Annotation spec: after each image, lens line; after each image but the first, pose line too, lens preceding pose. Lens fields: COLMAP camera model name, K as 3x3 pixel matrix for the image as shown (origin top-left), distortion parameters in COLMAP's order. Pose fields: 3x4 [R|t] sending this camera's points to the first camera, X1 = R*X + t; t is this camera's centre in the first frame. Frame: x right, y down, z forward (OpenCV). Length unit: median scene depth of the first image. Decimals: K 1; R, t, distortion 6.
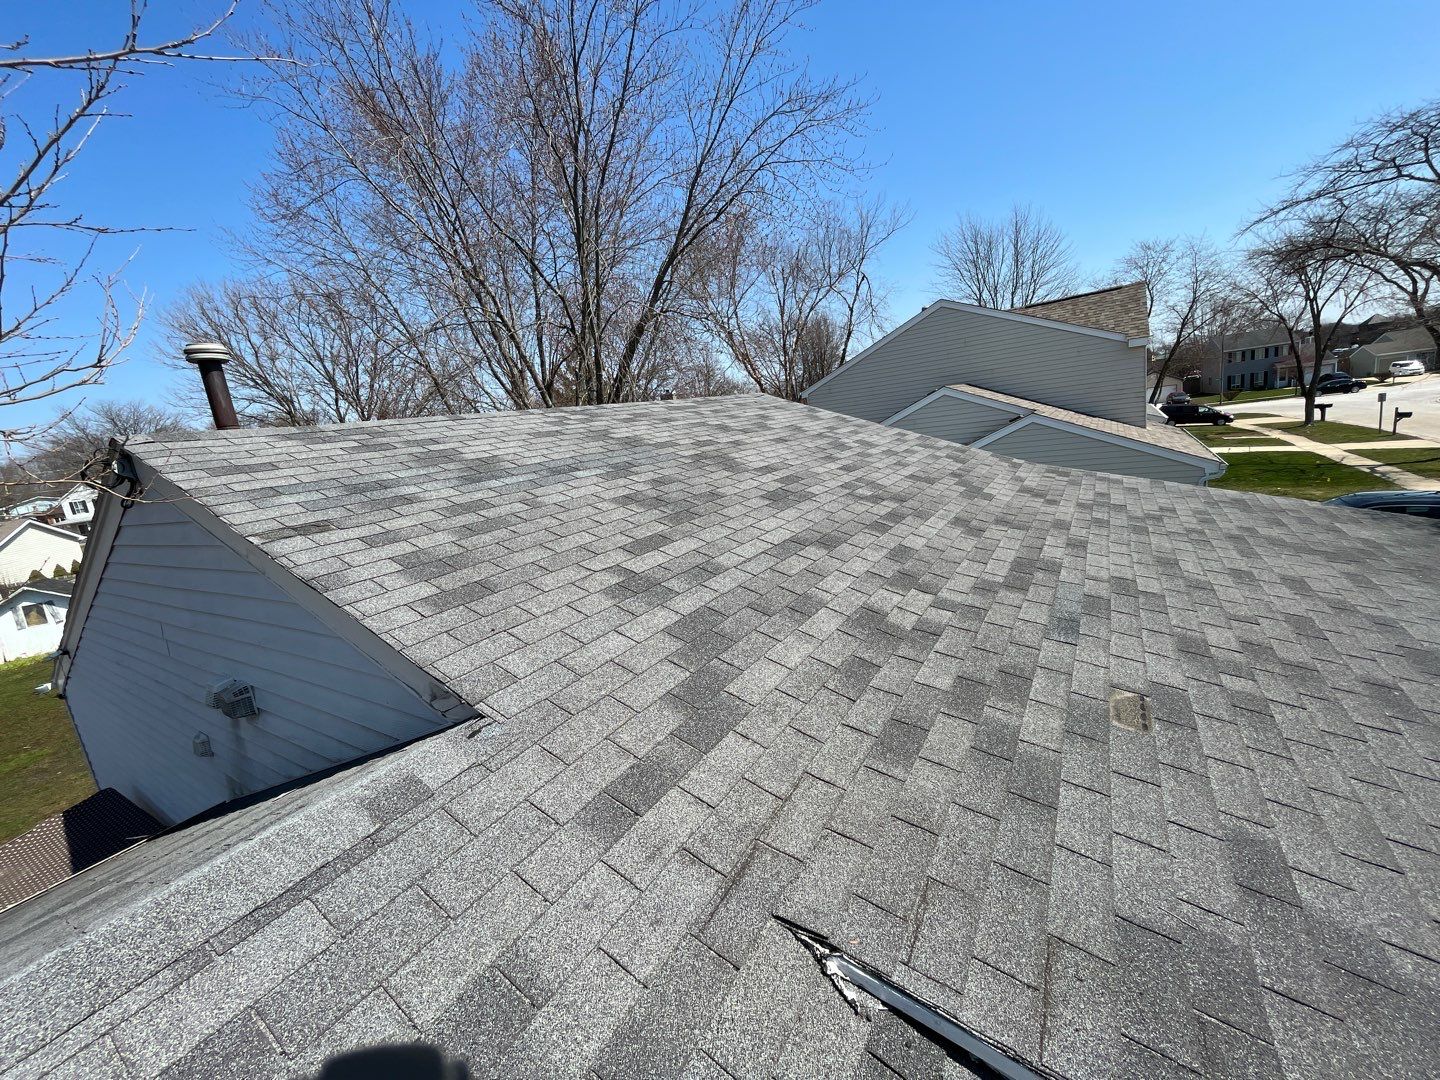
lens RADIAL K [[584.2, 0, 717.8], [0, 584.2, 538.1], [0, 0, 1]] dist [-0.001962, -0.000526]
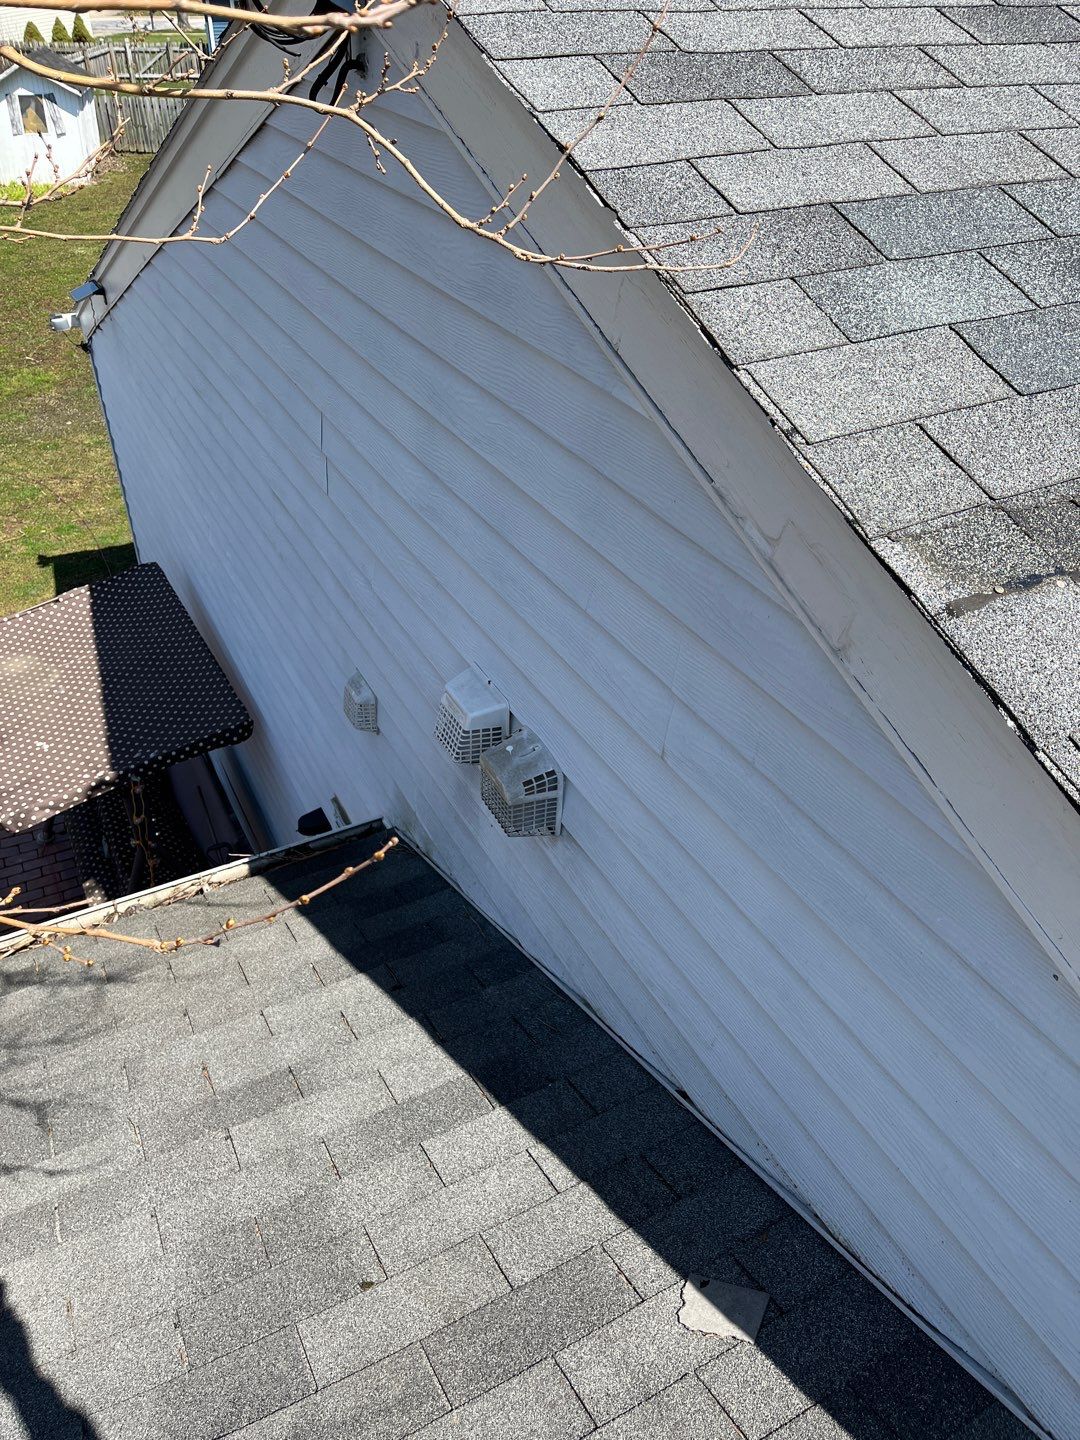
lens RADIAL K [[1158.9, 0, 540.0], [0, 1158.9, 720.0], [0, 0, 1]] dist [-0.011385, -0.011477]
pose [[0.859547, 0.388935, -0.331525, -0.603029], [-0.200130, 0.853061, 0.481907, -0.108404], [0.470242, -0.347873, 0.811084, 0.444238]]
